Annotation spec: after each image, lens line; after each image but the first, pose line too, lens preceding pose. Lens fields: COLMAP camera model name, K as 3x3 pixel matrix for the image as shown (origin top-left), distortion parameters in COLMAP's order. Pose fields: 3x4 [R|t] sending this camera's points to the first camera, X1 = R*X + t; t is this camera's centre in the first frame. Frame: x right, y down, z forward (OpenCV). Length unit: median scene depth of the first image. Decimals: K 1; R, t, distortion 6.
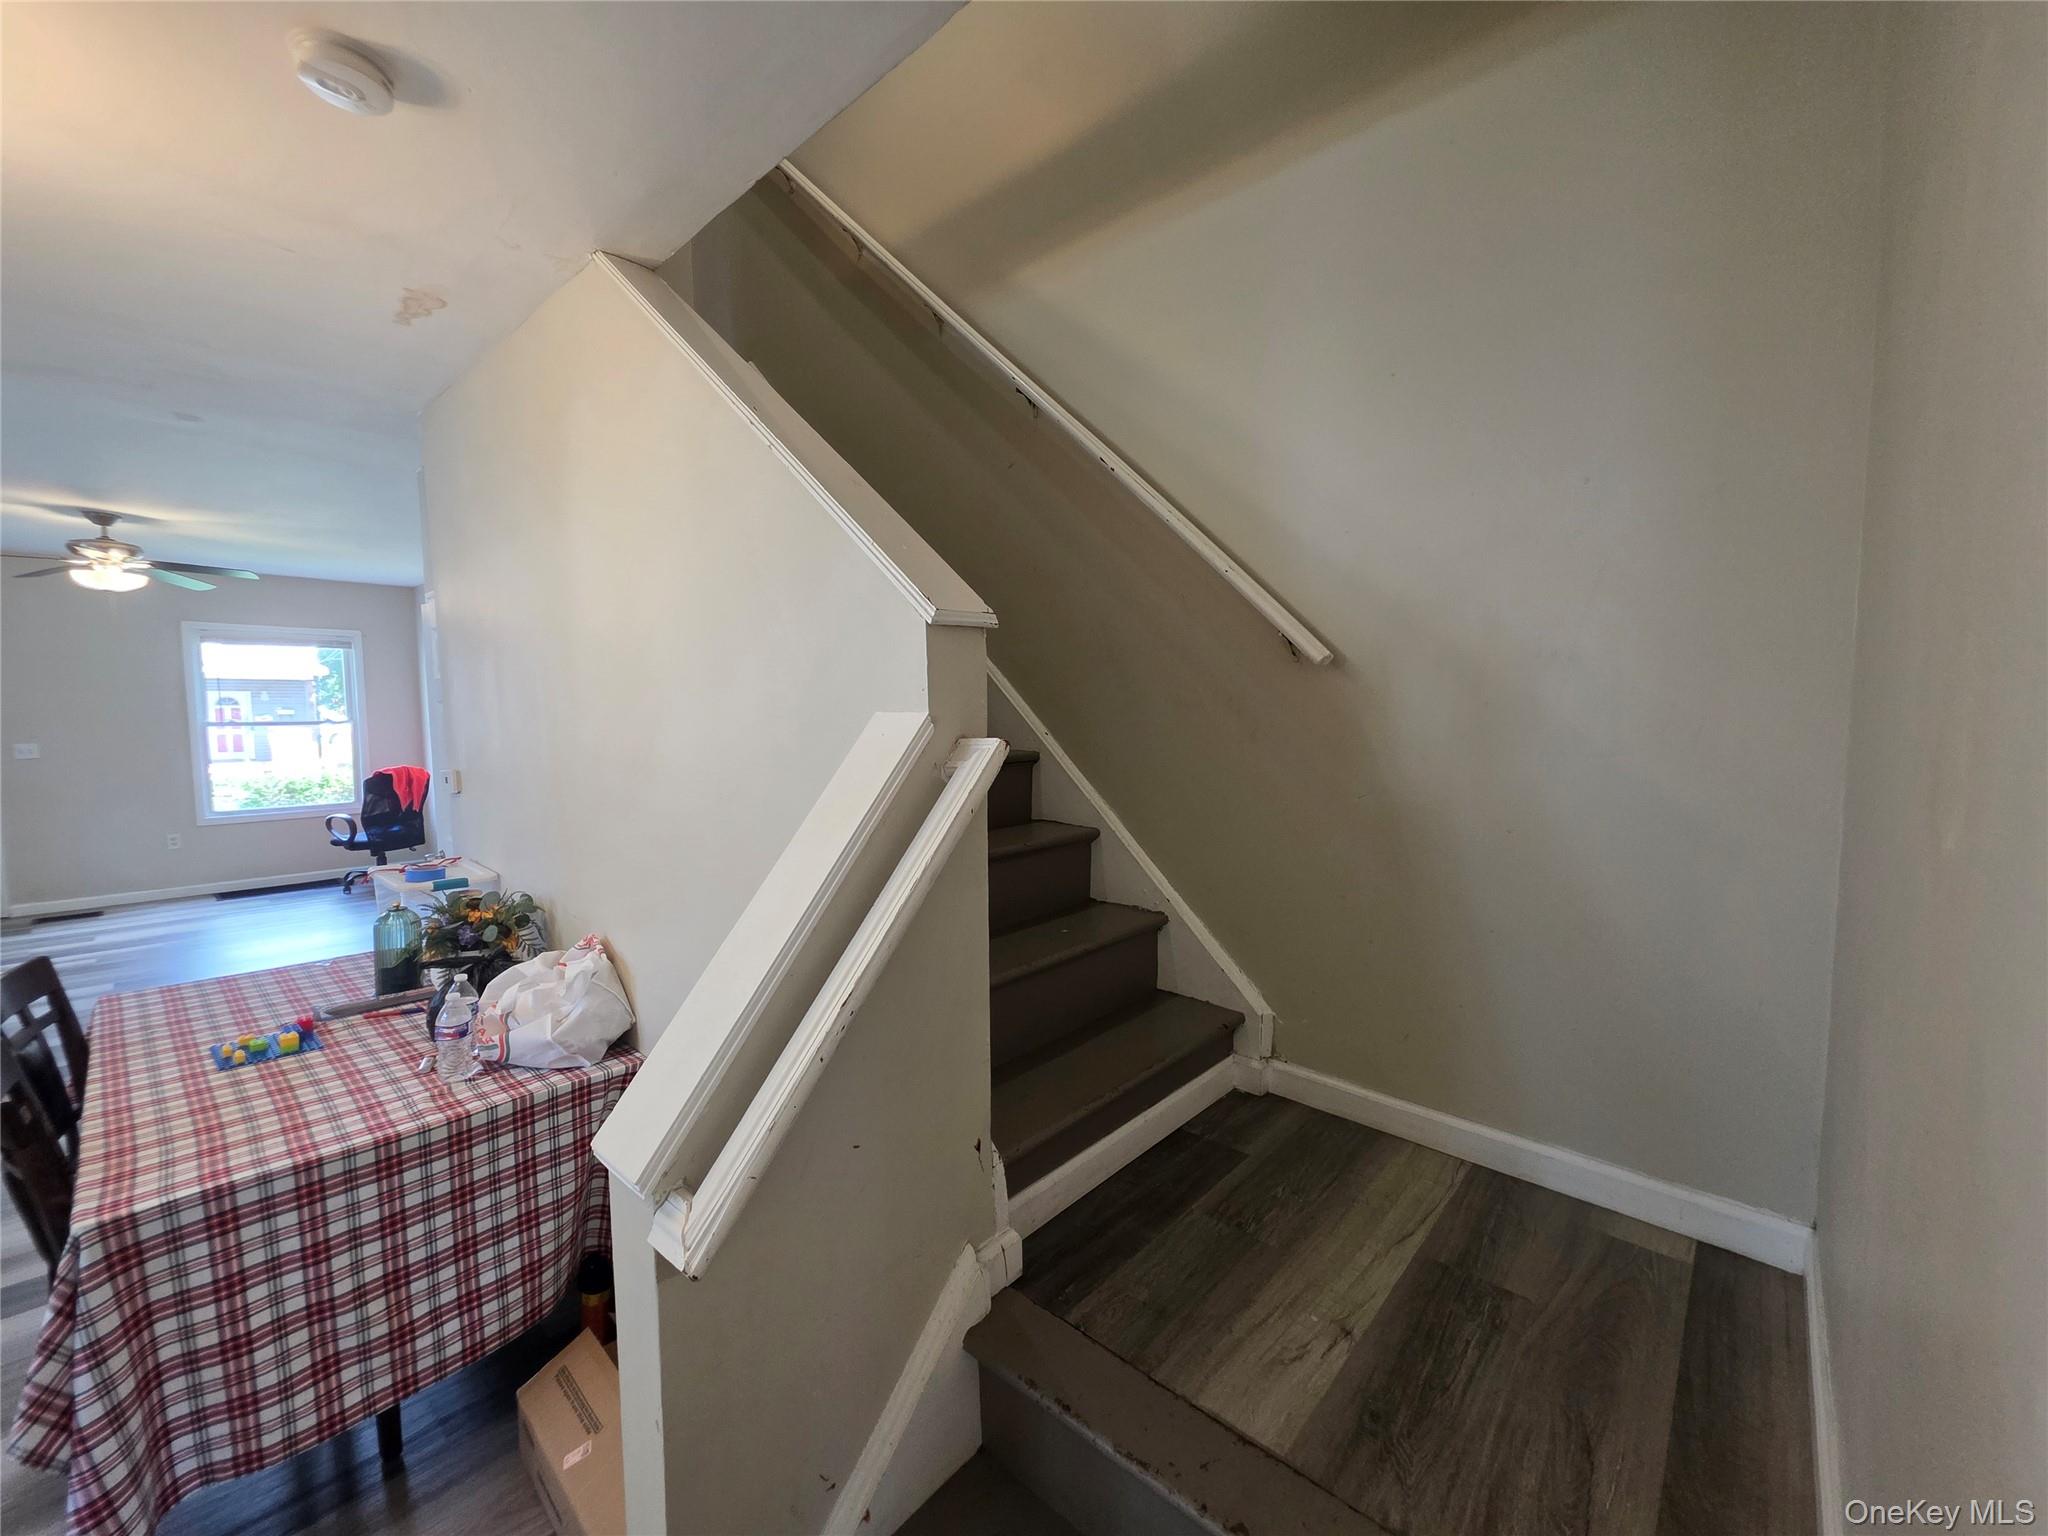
lens RADIAL K [[820.7, 0, 1015.7], [0, 820.7, 766.7], [0, 0, 1]] dist [0.000767, -0.000316]
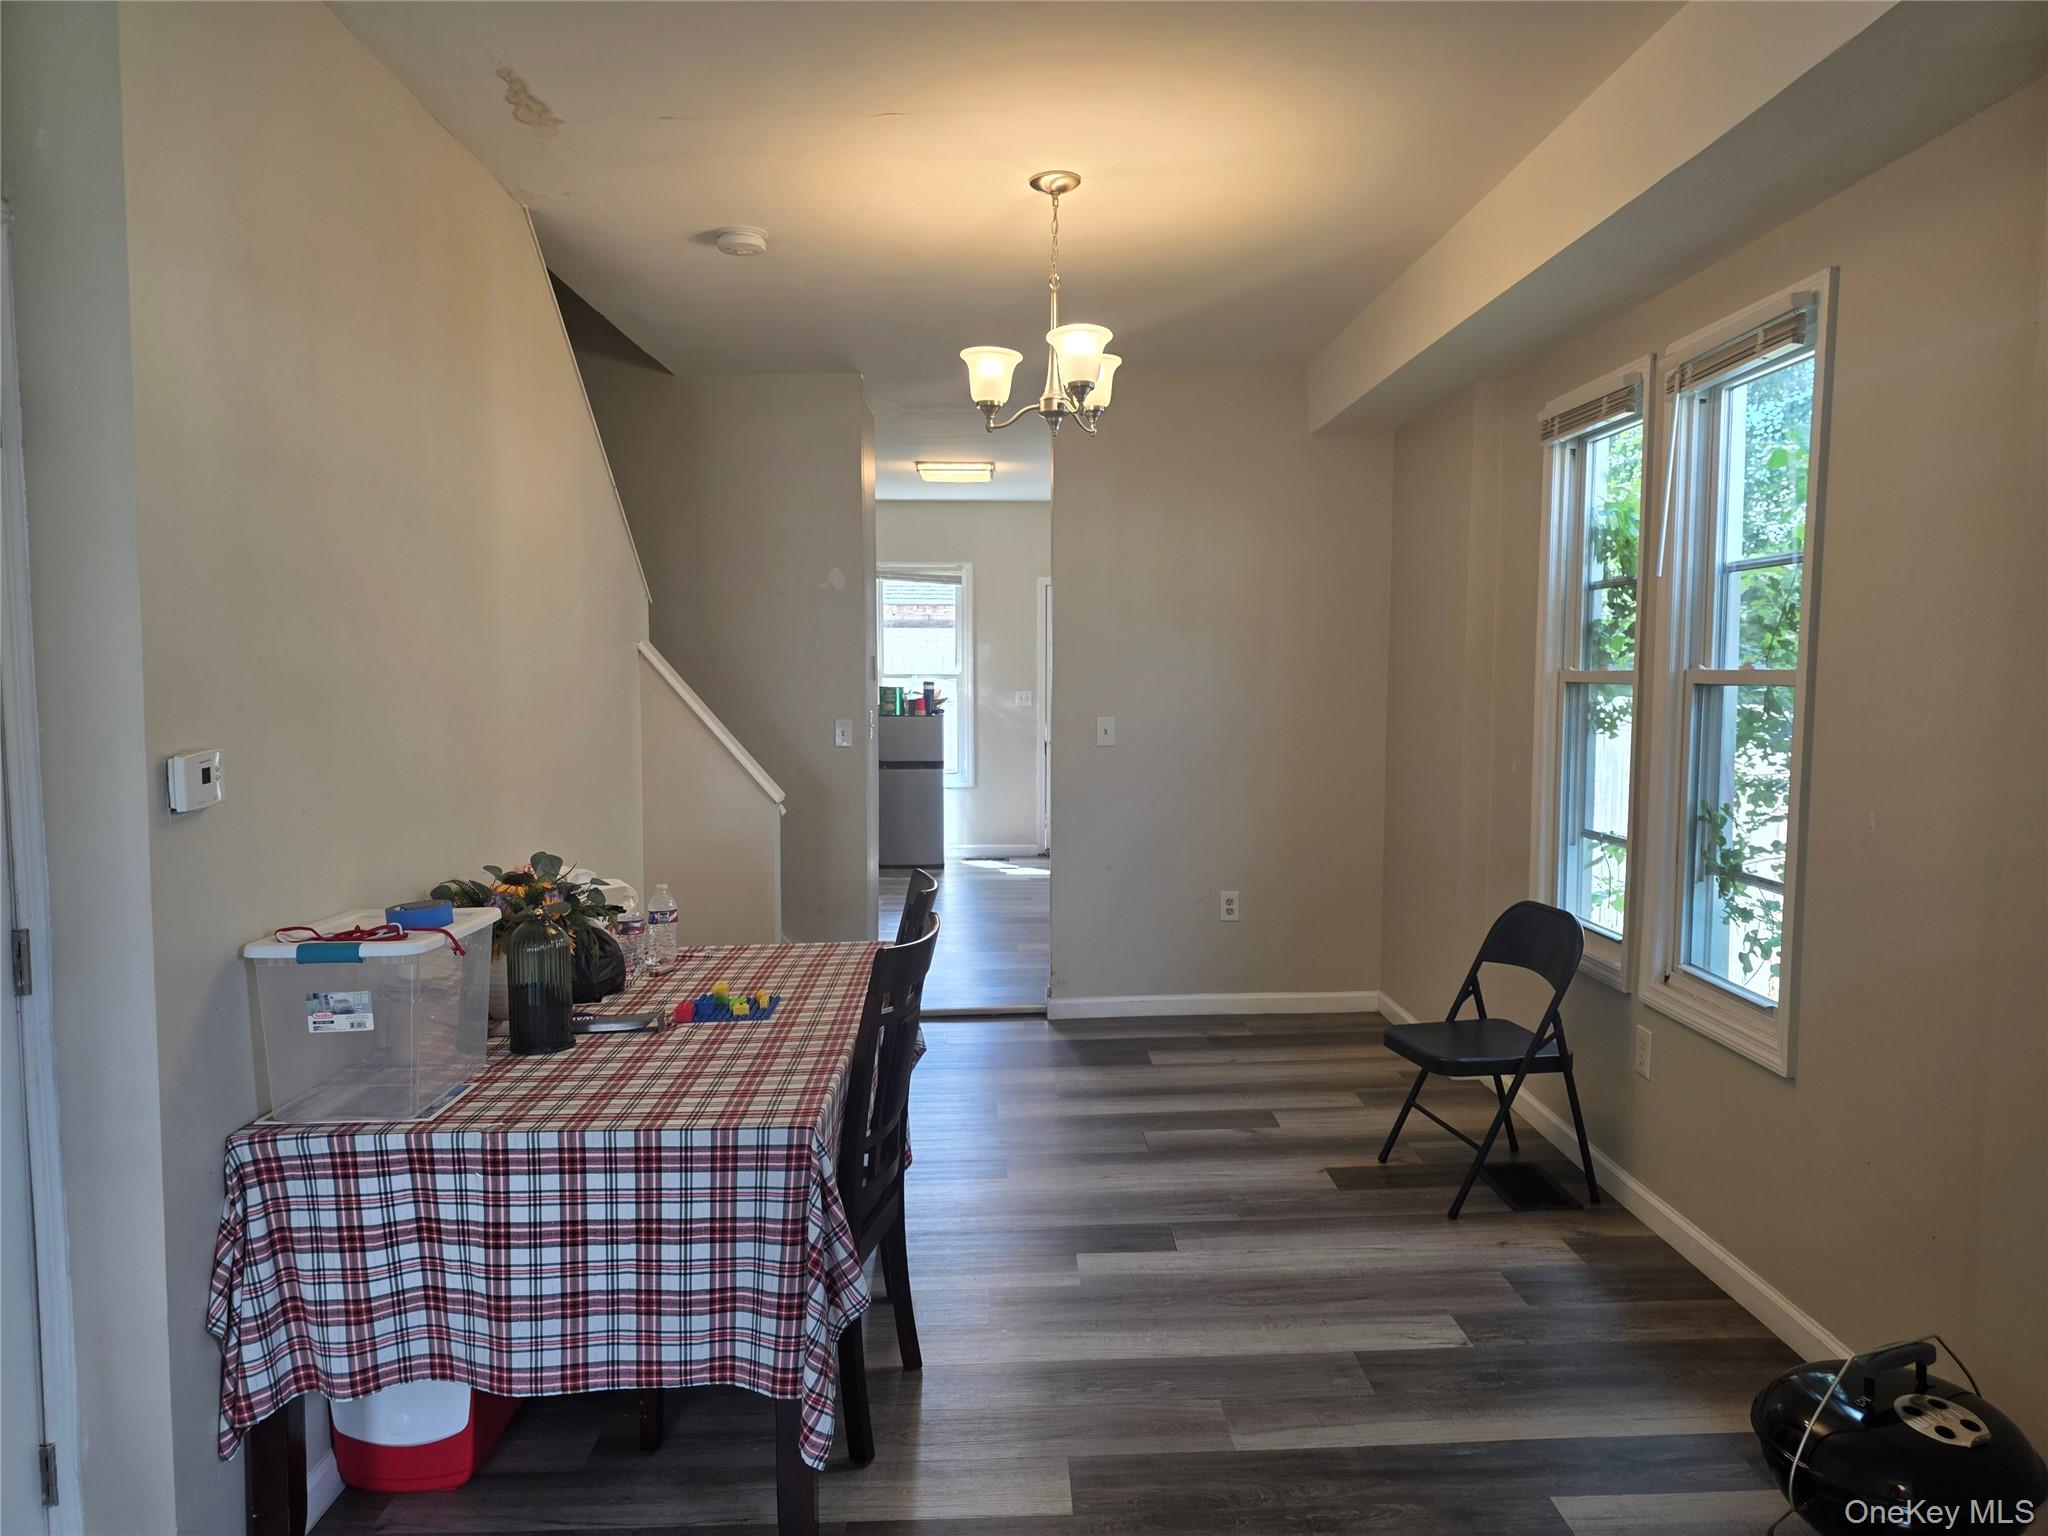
lens RADIAL K [[1371.7, 0, 1017.5], [0, 1371.7, 784.0], [0, 0, 1]] dist [0.081452, -0.101525]
pose [[-0.686983, -0.056305, 0.724489, -2.326588], [0.056096, 0.989910, 0.130124, -0.068537], [-0.724505, 0.130033, -0.676893, 1.864883]]
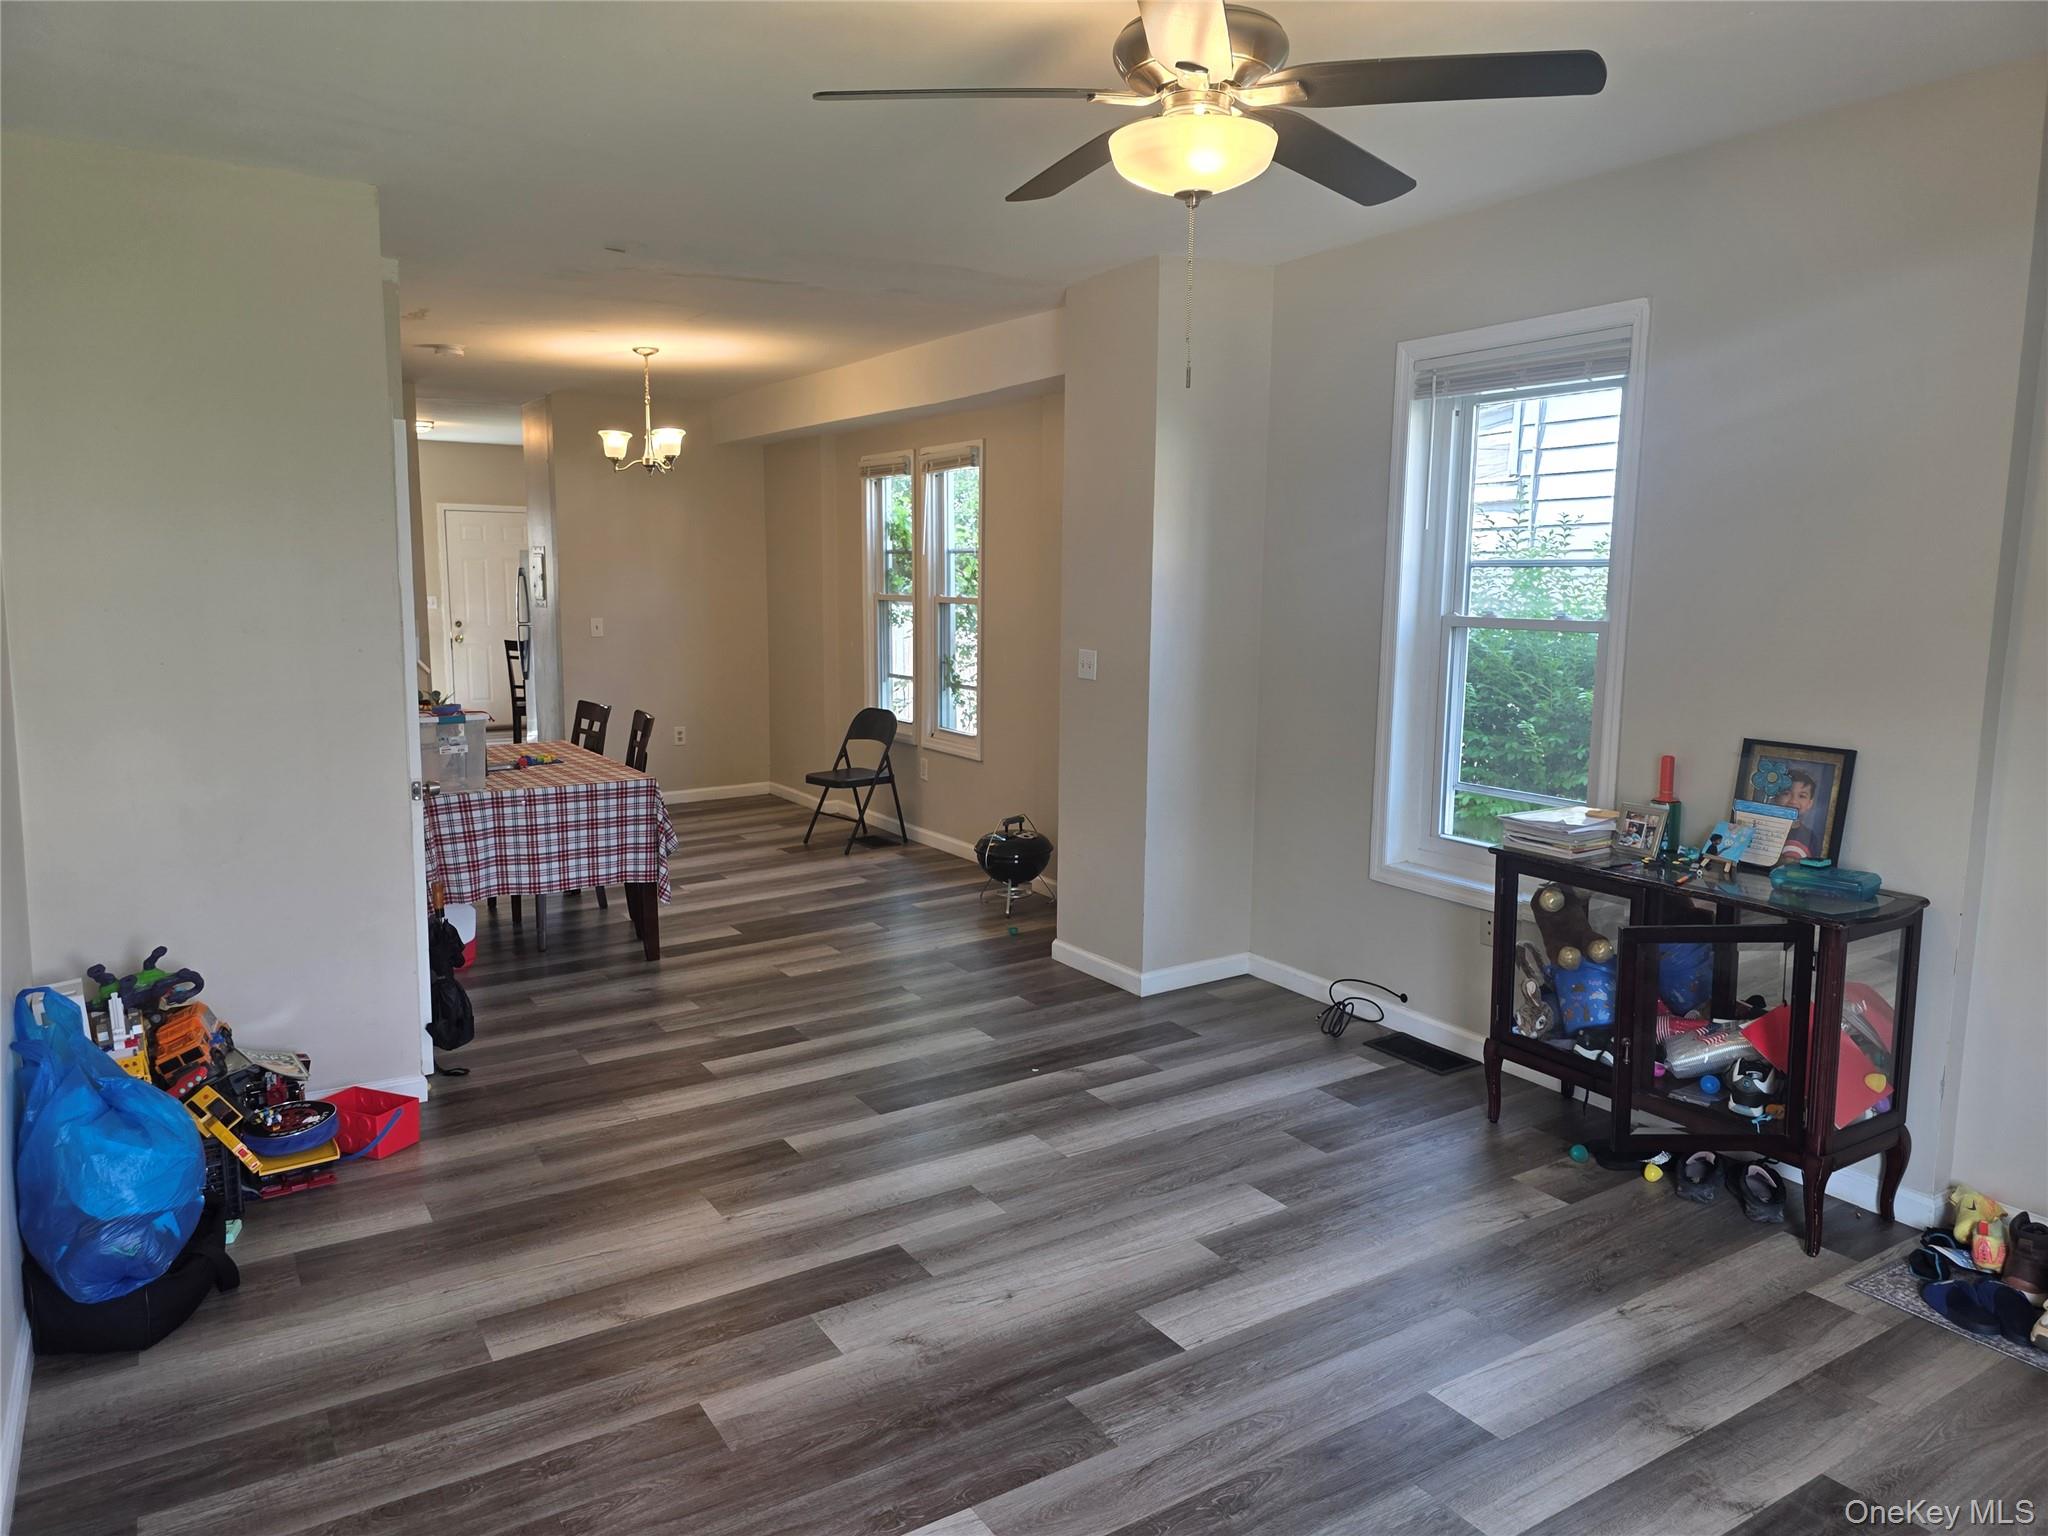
lens RADIAL K [[1370.2, 0, 1024.0], [0, 1370.2, 768.0], [0, 0, 1]] dist [0.082490, -0.093784]
pose [[-0.963580, -0.042160, 0.264077, -2.951248], [0.014963, 0.977447, 0.210649, -0.286337], [-0.267003, 0.206929, -0.941217, 3.847628]]
